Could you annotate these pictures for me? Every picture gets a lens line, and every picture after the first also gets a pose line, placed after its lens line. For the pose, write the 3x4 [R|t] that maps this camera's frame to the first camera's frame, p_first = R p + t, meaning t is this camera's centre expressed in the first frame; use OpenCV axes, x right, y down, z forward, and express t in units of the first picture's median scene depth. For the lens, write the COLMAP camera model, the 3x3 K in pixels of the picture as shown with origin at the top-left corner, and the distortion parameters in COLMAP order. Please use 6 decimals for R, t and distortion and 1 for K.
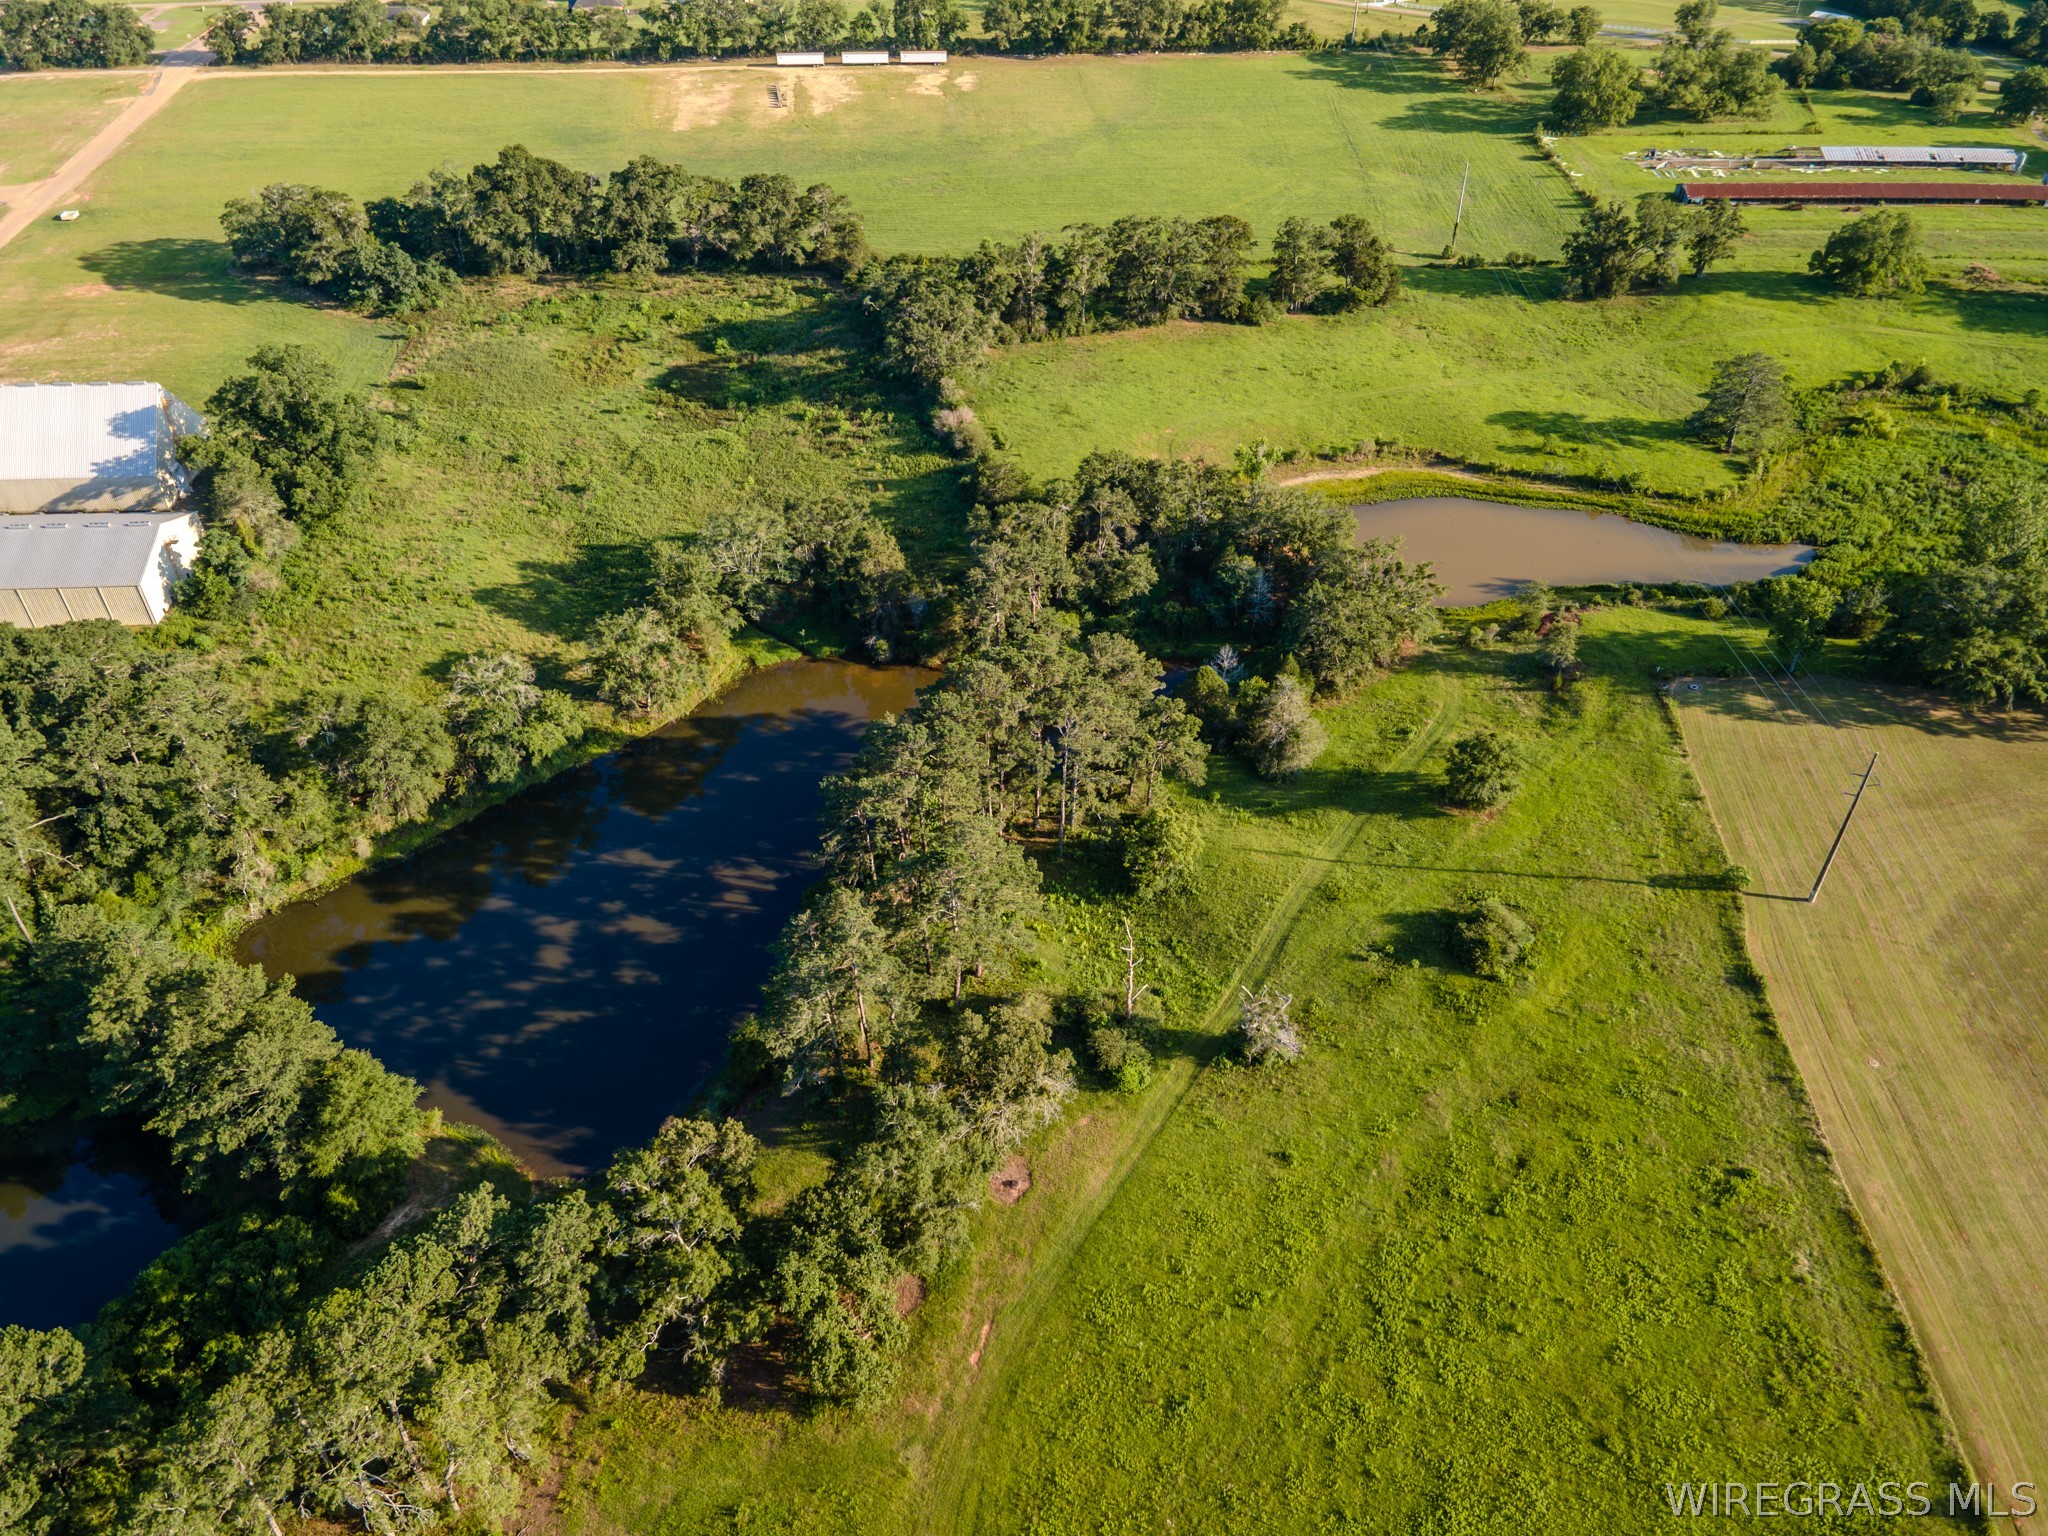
lens RADIAL K [[1498.1, 0, 1024.0], [0, 1498.1, 768.0], [0, 0, 1]] dist [0.044195, 0.015602]
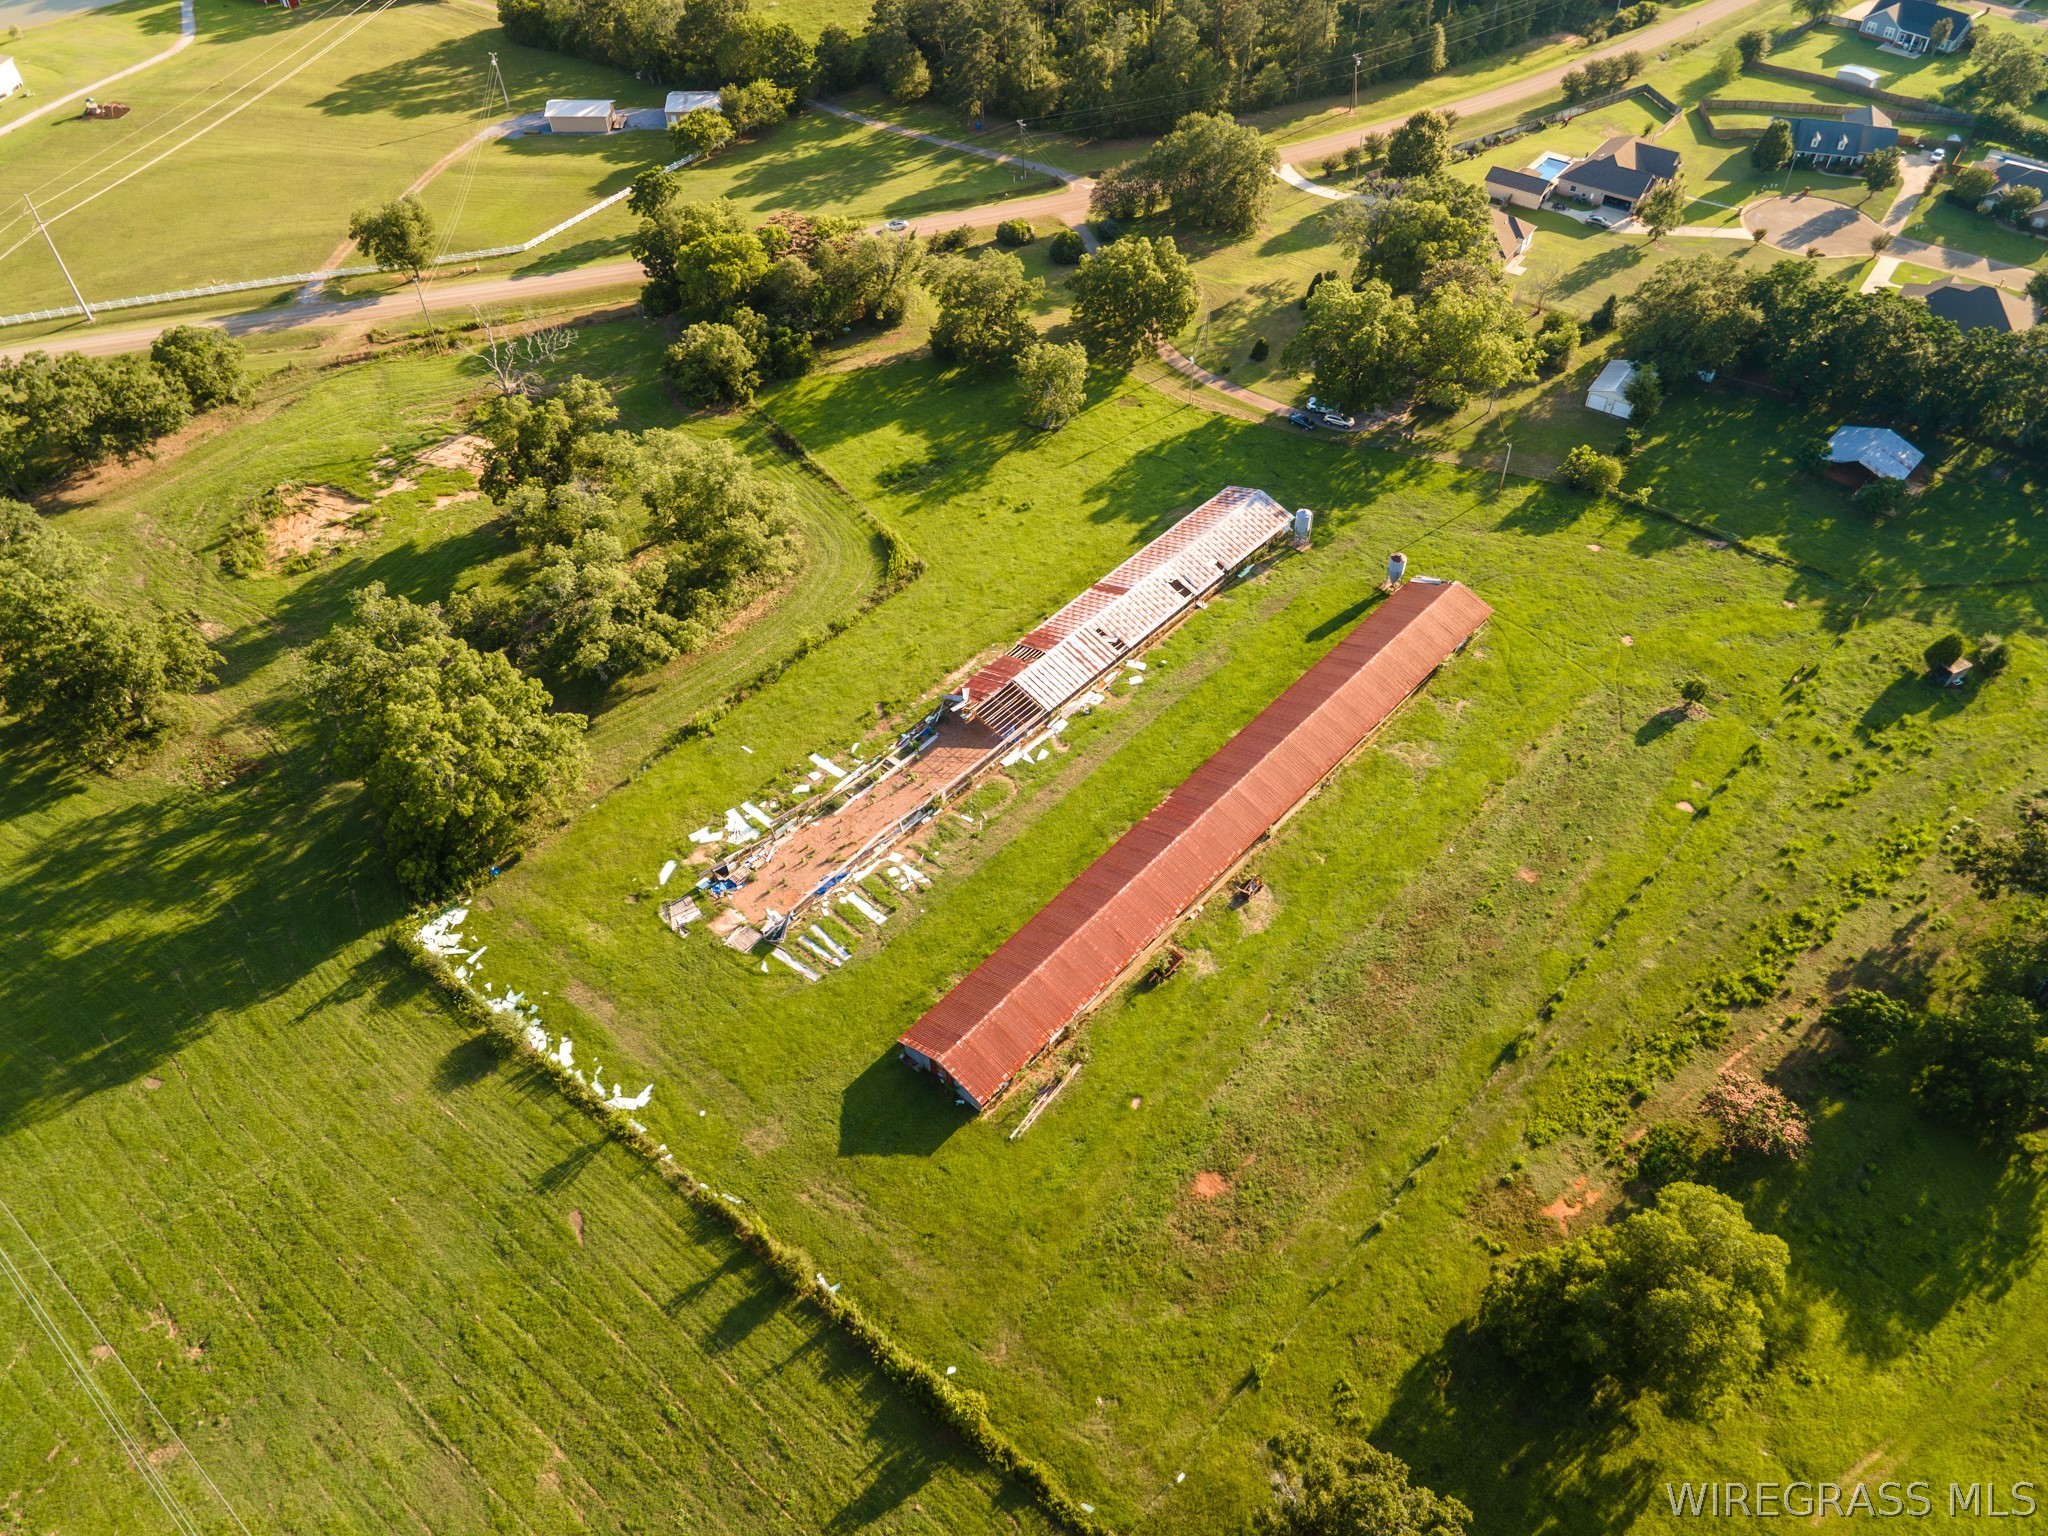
lens RADIAL K [[1490.2, 0, 1034.1], [0, 1490.2, 775.8], [0, 0, 1]] dist [0.045490, 0.003644]
pose [[0.632676, -0.570477, 0.523714, 0.336352], [0.480916, 0.819492, 0.311692, -0.617279], [-0.606993, 0.054663, 0.792825, 0.783132]]
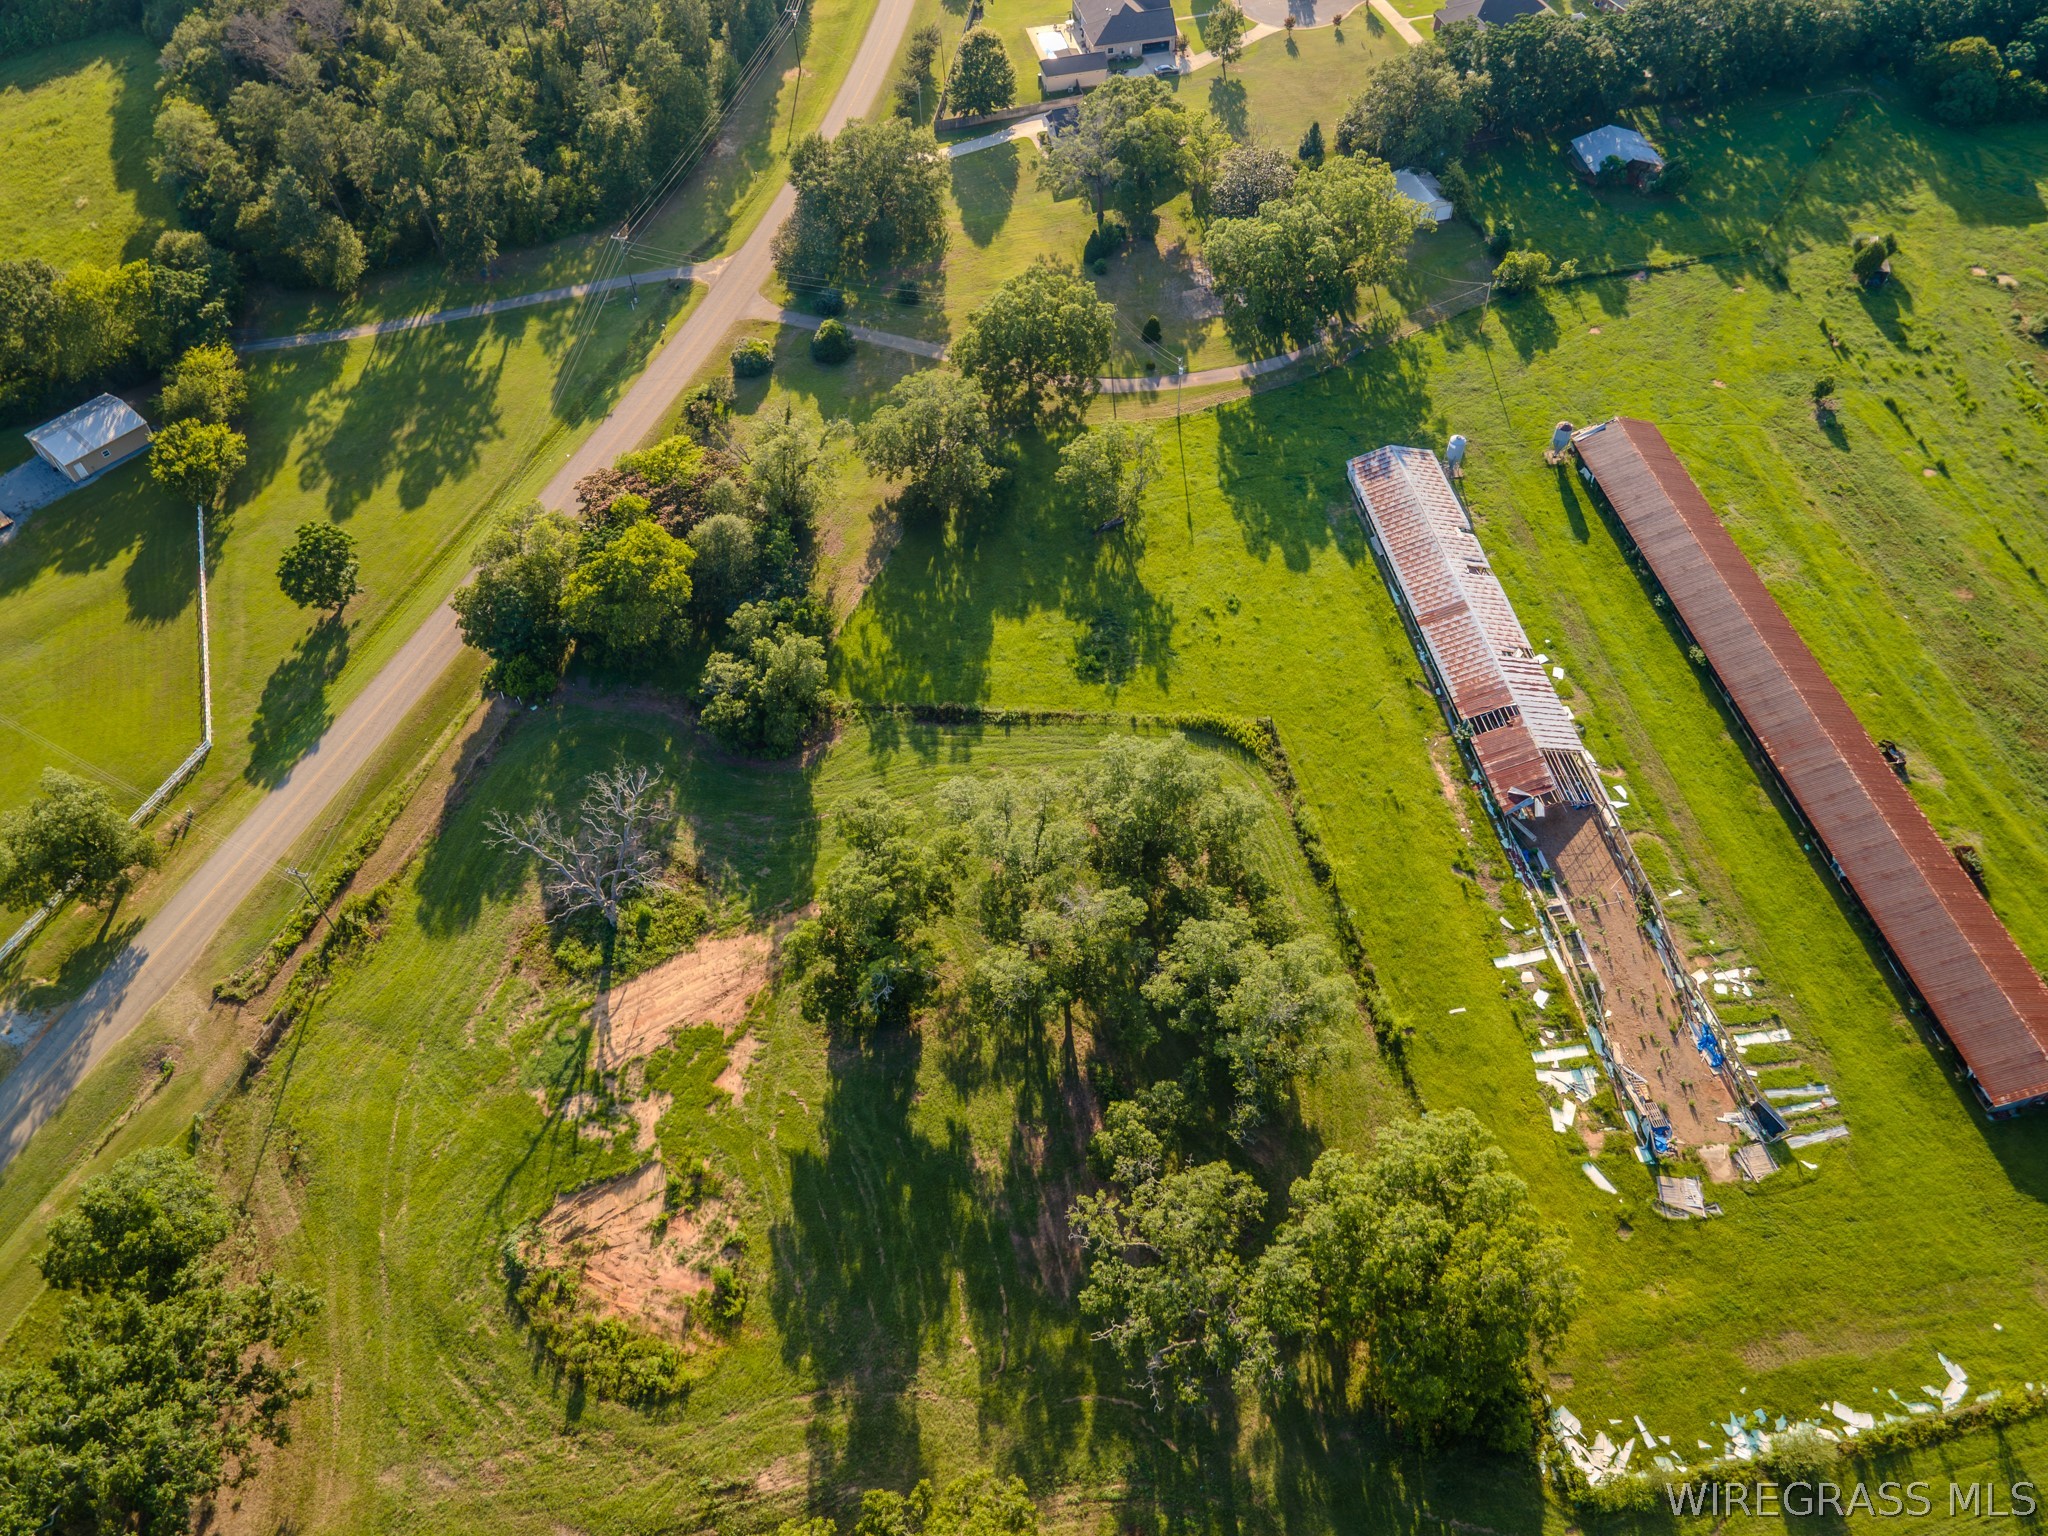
lens RADIAL K [[1498.1, 0, 1024.0], [0, 1498.1, 768.0], [0, 0, 1]] dist [0.044195, 0.015602]
pose [[-0.205406, -0.764199, 0.611398, 0.368498], [0.601384, 0.394300, 0.694885, -0.900442], [-0.772105, 0.510418, 0.378586, 1.148676]]
